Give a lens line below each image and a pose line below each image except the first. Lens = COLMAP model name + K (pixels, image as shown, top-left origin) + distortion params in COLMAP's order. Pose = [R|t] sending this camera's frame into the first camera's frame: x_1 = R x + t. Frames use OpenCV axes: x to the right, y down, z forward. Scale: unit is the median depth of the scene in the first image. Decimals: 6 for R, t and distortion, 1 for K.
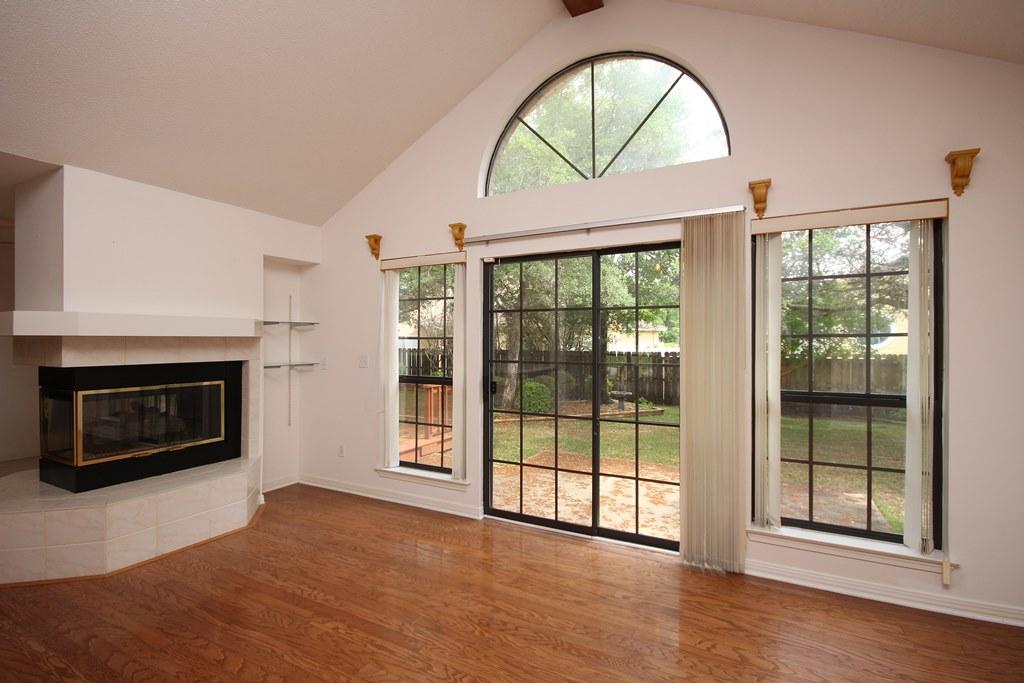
lens RADIAL K [[472.2, 0, 519.6], [0, 472.2, 337.8], [0, 0, 1]] dist [-0.008594, 0.001589]
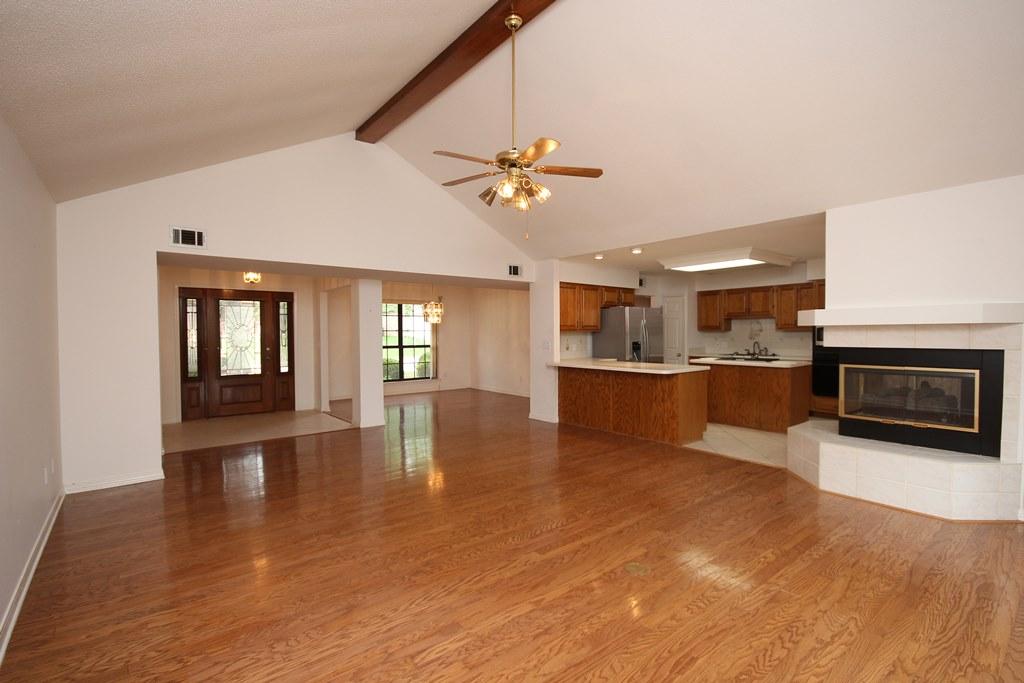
lens RADIAL K [[472.2, 0, 519.8], [0, 472.2, 342.2], [0, 0, 1]] dist [-0.008594, 0.001589]
pose [[-0.396676, 0.023376, -0.917661, 0.664903], [0.012154, 0.999722, 0.020213, 0.006275], [0.917878, -0.003136, -0.396849, 0.591202]]
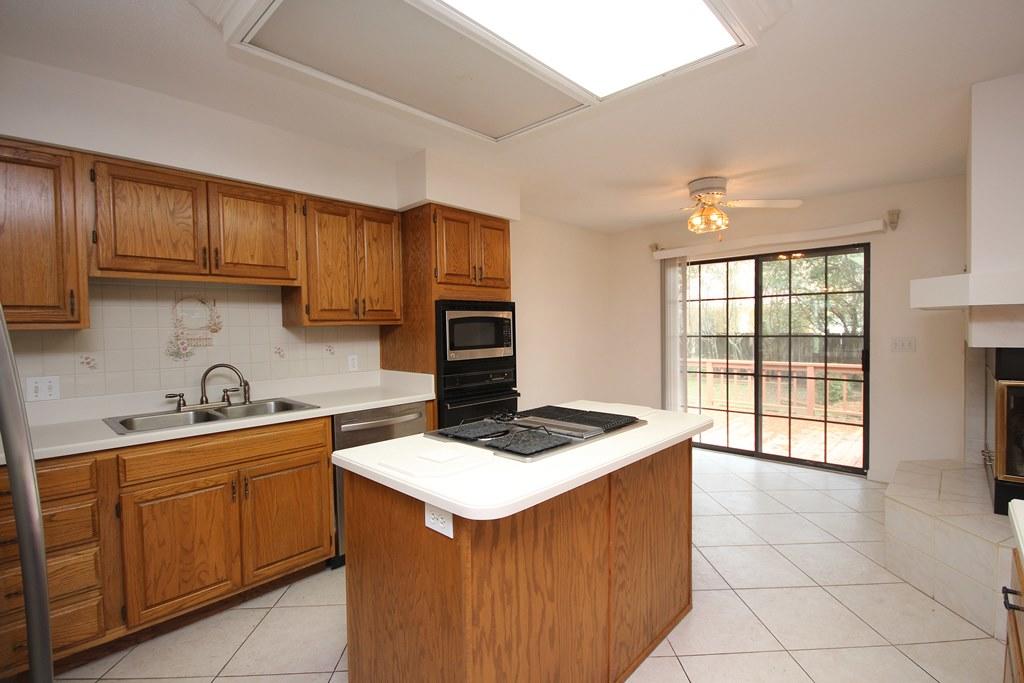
lens RADIAL K [[472.2, 0, 507.3], [0, 472.2, 343.1], [0, 0, 1]] dist [-0.008594, 0.001589]
pose [[0.965230, -0.003103, -0.261382, -1.477439], [0.014213, 0.999073, 0.040626, 0.011382], [0.261014, -0.042929, 0.964380, 0.147295]]
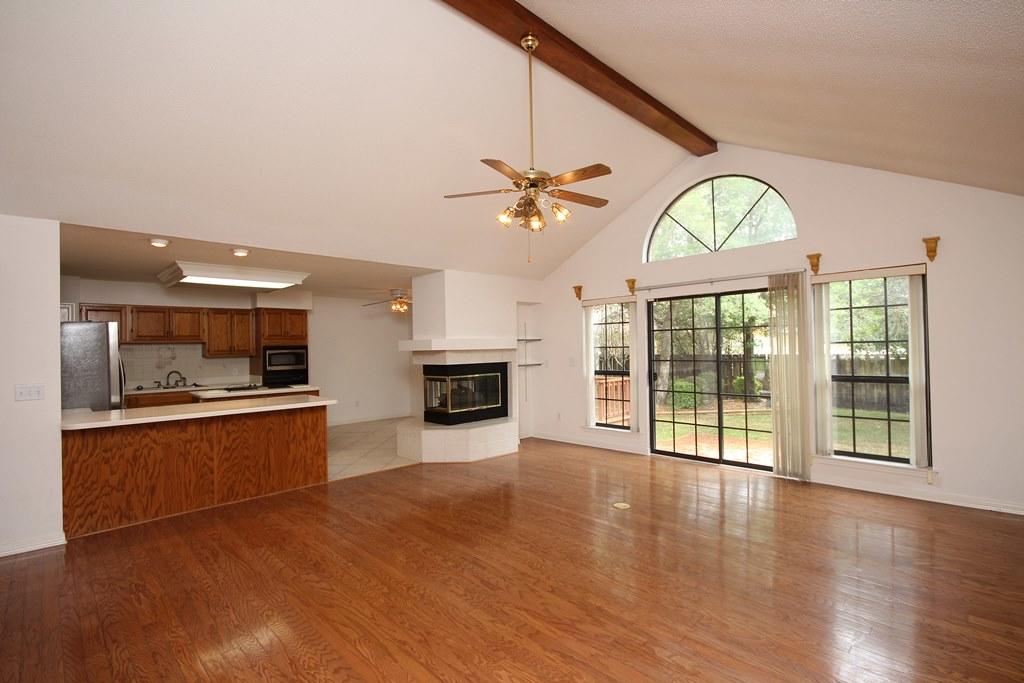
lens RADIAL K [[472.2, 0, 522.9], [0, 472.2, 339.5], [0, 0, 1]] dist [-0.008594, 0.001589]
pose [[0.953854, -0.022660, -0.299414, 0.001218], [0.020143, 0.999731, -0.011490, -0.016414], [0.299594, 0.004928, 0.954054, -0.785107]]
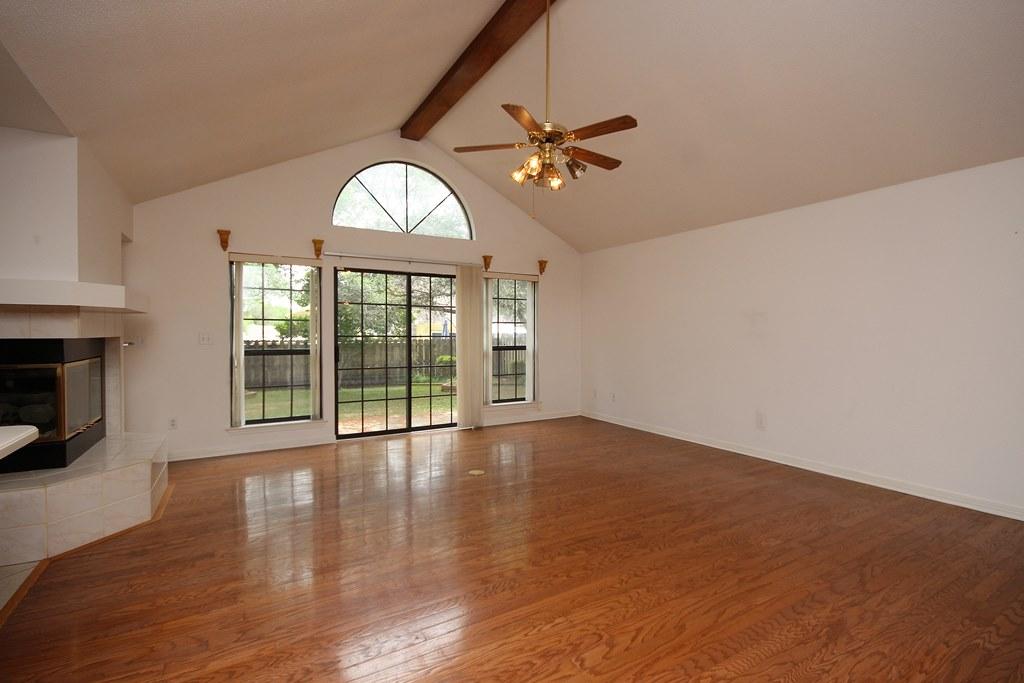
lens RADIAL K [[472.2, 0, 519.9], [0, 472.2, 337.7], [0, 0, 1]] dist [-0.008594, 0.001589]
pose [[0.520897, -0.005038, 0.853605, -1.123896], [-0.007372, 0.999919, 0.010400, 0.036949], [-0.853588, -0.011710, 0.520818, -0.282059]]
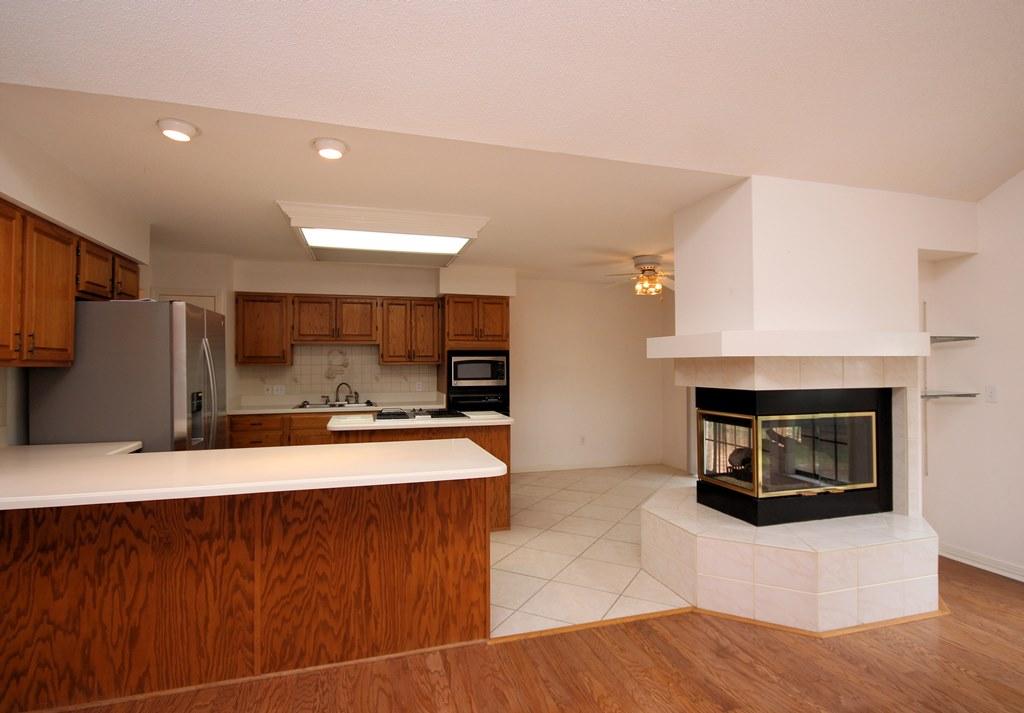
lens RADIAL K [[526.1, 0, 522.2], [0, 526.1, 361.4], [0, 0, 1]] dist [-0.008452, -0.000835]
pose [[0.703152, -0.005504, -0.711018, -0.468293], [0.006973, 0.999975, -0.000845, 0.003276], [0.711005, -0.004363, 0.703173, -0.047889]]
